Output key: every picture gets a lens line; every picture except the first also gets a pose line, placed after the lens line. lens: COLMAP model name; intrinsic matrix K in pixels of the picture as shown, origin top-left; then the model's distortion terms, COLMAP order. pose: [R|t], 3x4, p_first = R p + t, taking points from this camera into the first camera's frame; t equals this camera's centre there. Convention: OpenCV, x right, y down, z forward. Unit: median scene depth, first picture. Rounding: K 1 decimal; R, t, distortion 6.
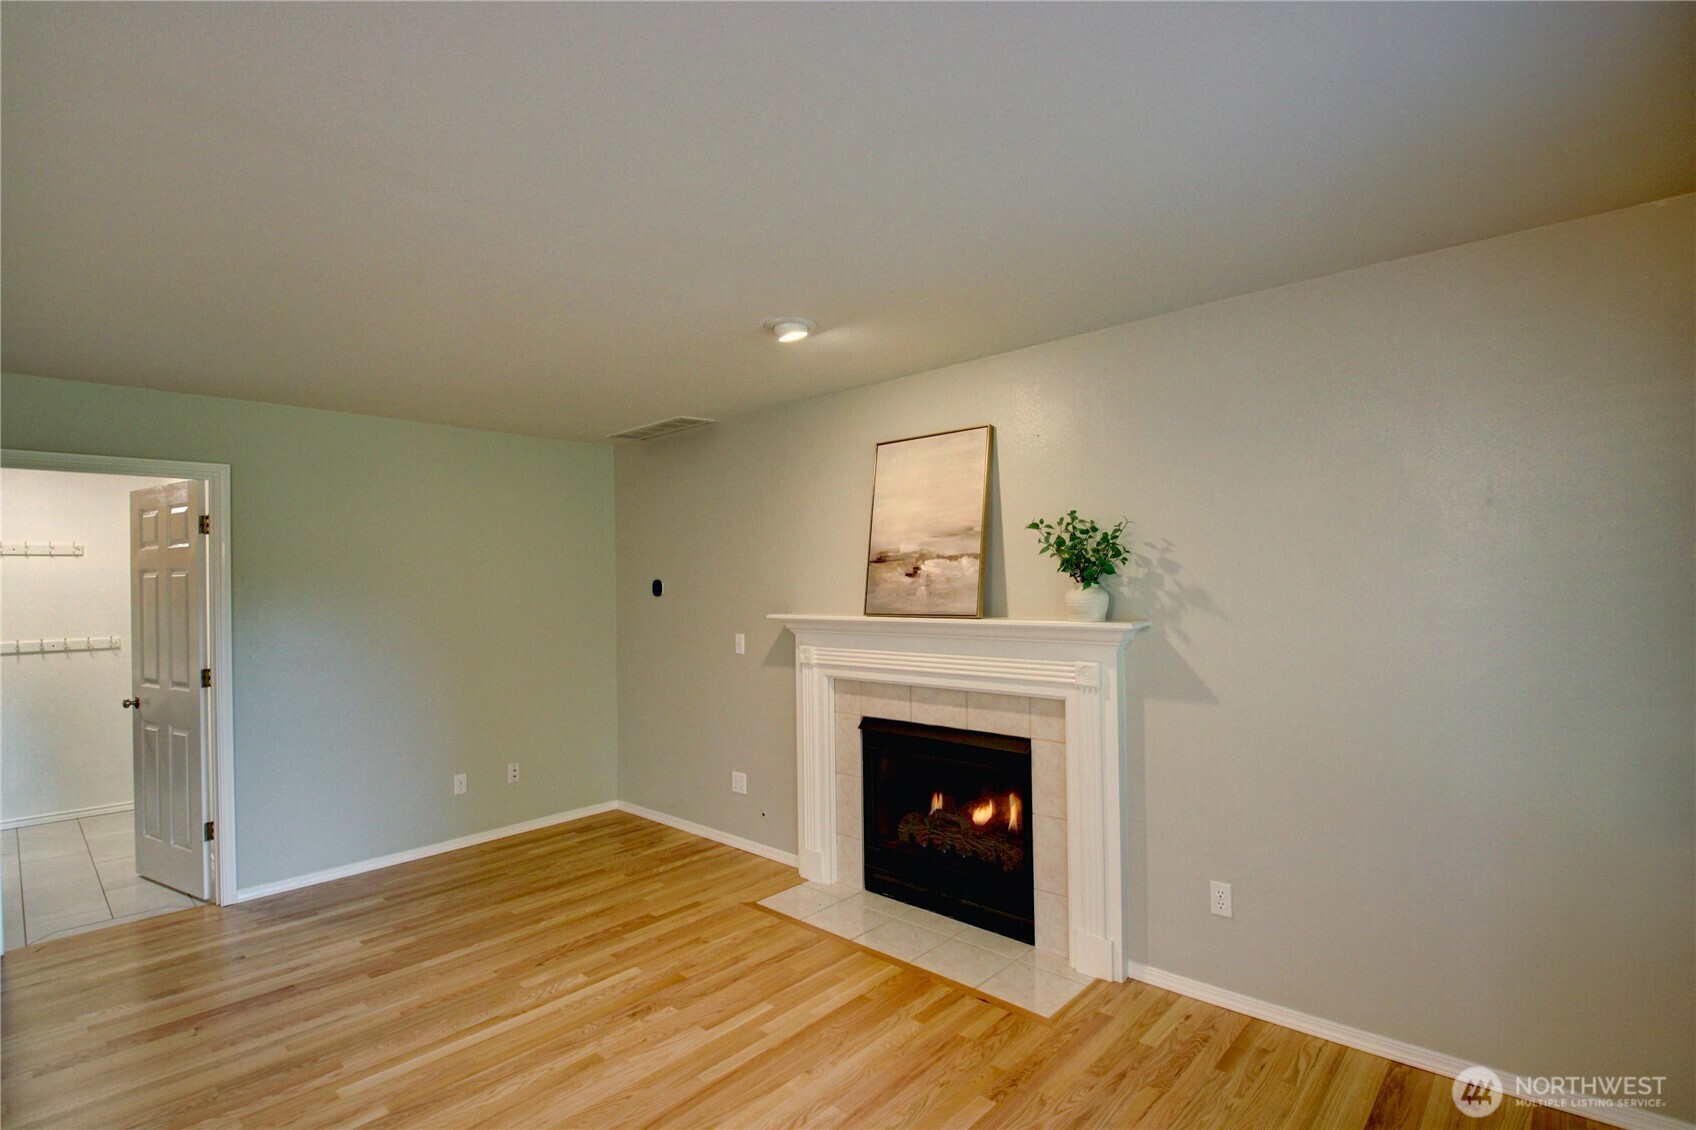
lens RADIAL K [[789.0, 0, 844.6], [0, 789.0, 575.1], [0, 0, 1]] dist [0.028036, -0.039455]
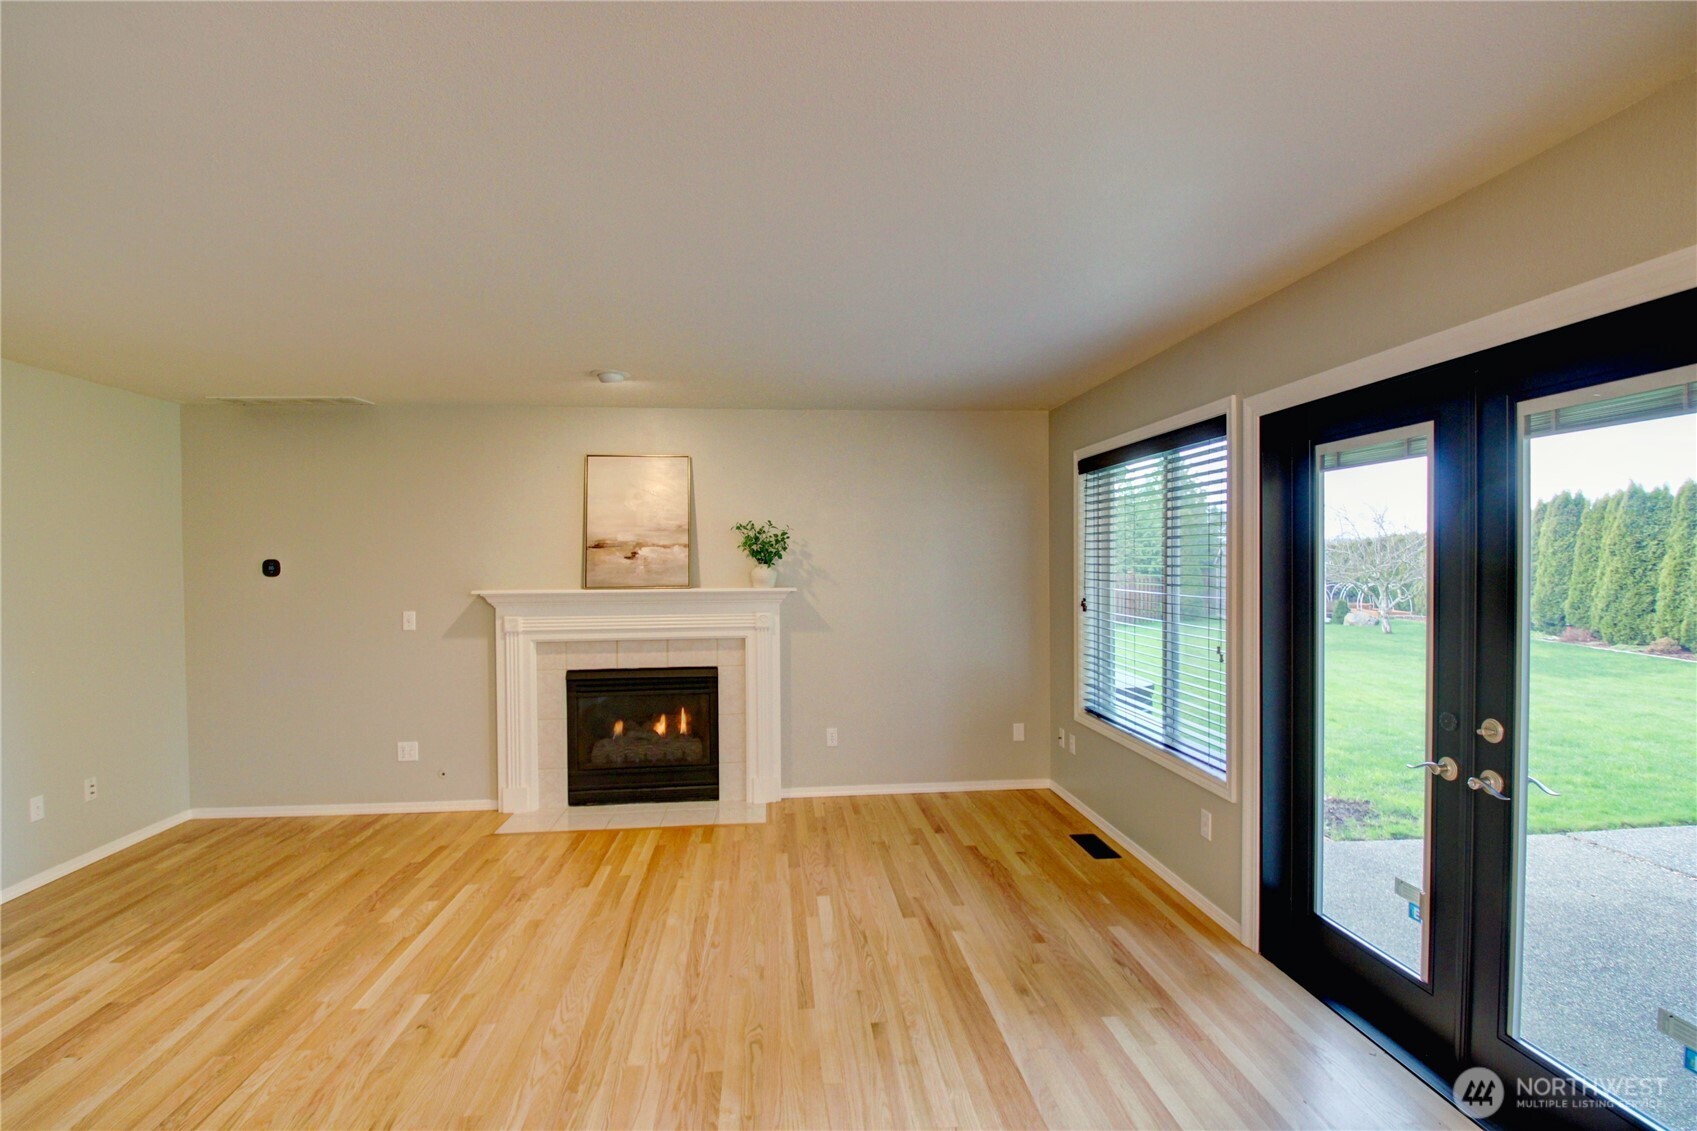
lens RADIAL K [[787.1, 0, 848.5], [0, 787.1, 565.5], [0, 0, 1]] dist [-0.000121, -0.016364]
pose [[0.657589, 0.009457, 0.753317, -0.695738], [-0.010194, 0.999941, -0.003654, 0.014313], [-0.753308, -0.005277, 0.657647, -0.176368]]
